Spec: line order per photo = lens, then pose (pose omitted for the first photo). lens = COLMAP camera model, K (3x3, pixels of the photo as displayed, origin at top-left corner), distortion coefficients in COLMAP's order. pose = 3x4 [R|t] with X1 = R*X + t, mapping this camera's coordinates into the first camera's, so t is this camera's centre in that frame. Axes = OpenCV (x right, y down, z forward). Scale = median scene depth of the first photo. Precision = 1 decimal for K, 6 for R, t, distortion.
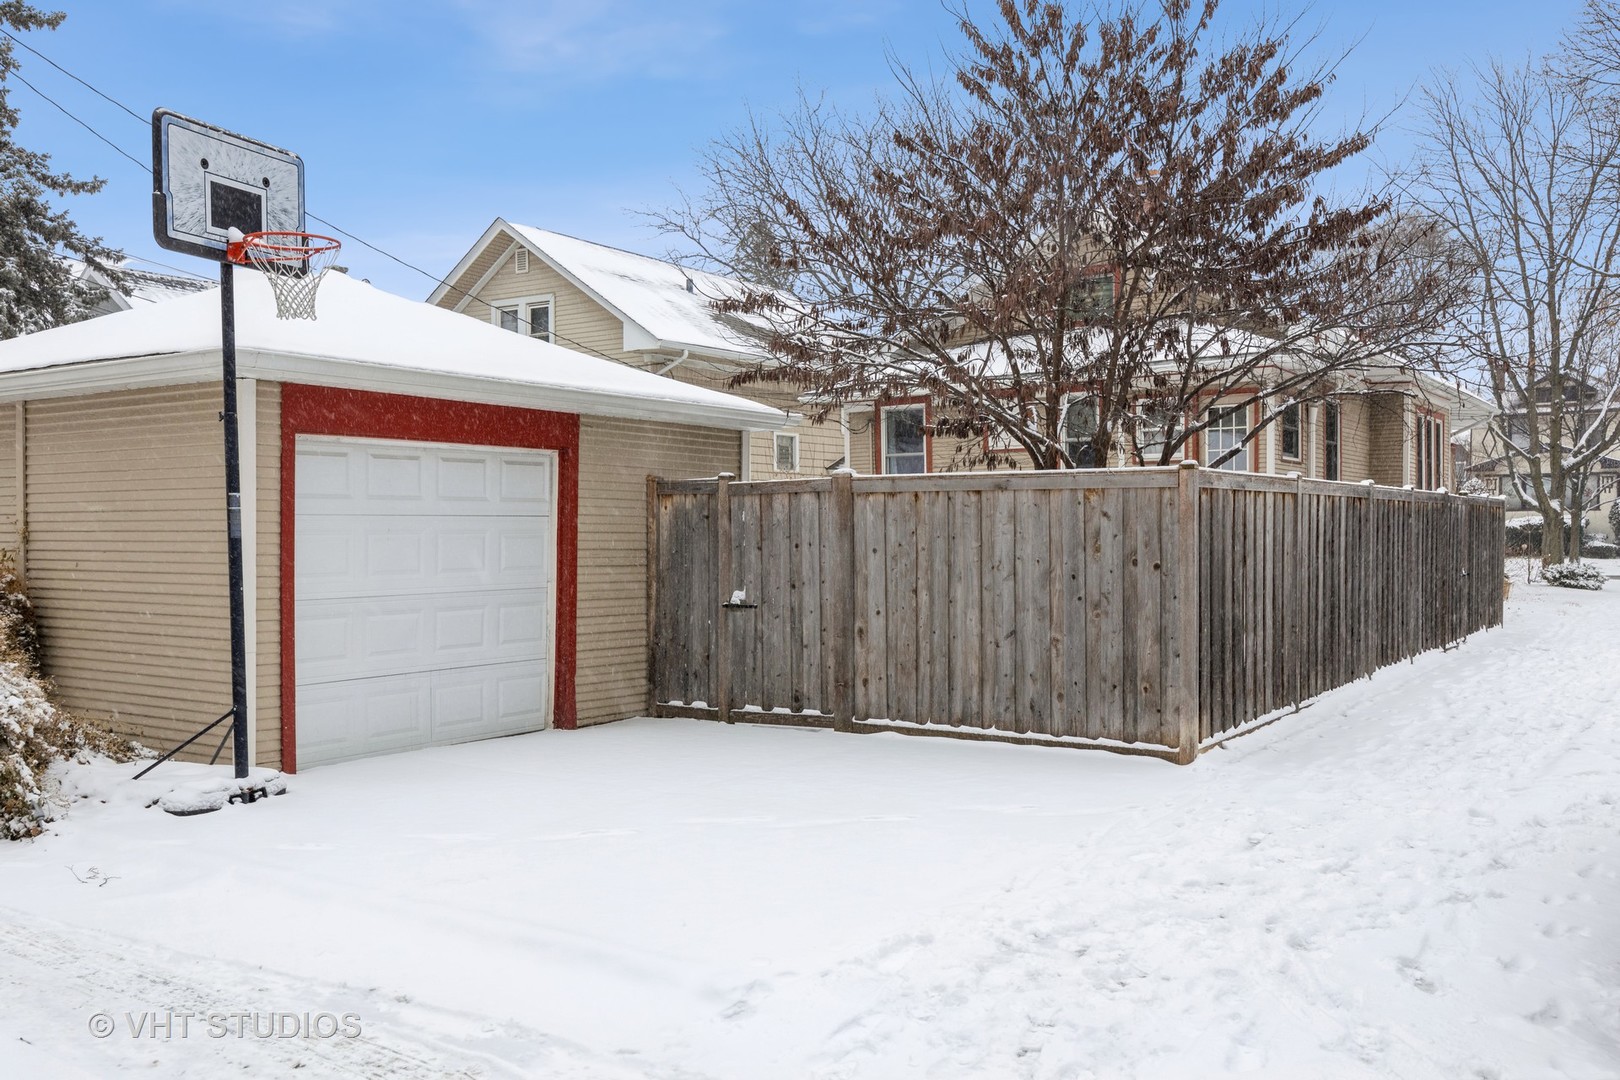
lens RADIAL K [[1389.6, 0, 809.1], [0, 1389.6, 541.7], [0, 0, 1]] dist [-0.001884, -0.000192]
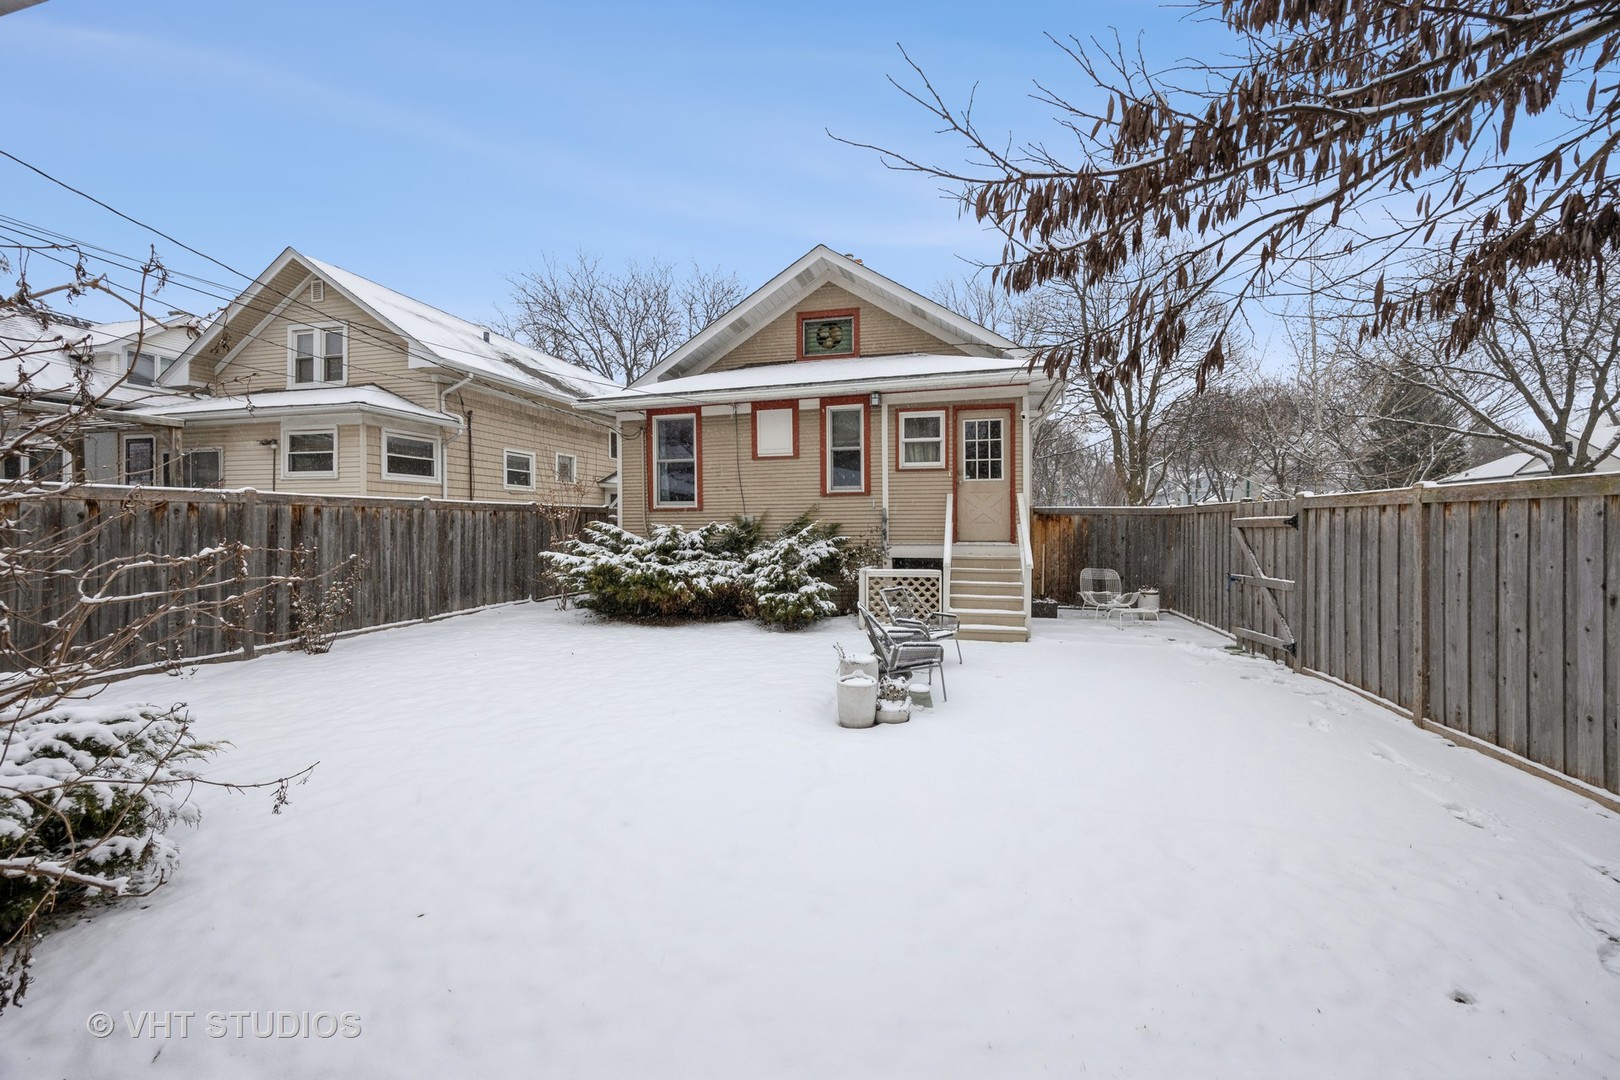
lens RADIAL K [[625.0, 0, 807.7], [0, 625.0, 525.8], [0, 0, 1]] dist [0.002631, 0.000017]
pose [[0.943524, 0.004465, 0.331274, 0.004218], [-0.003709, 0.999989, -0.002915, -0.008982], [-0.331284, 0.001522, 0.943530, 0.396503]]
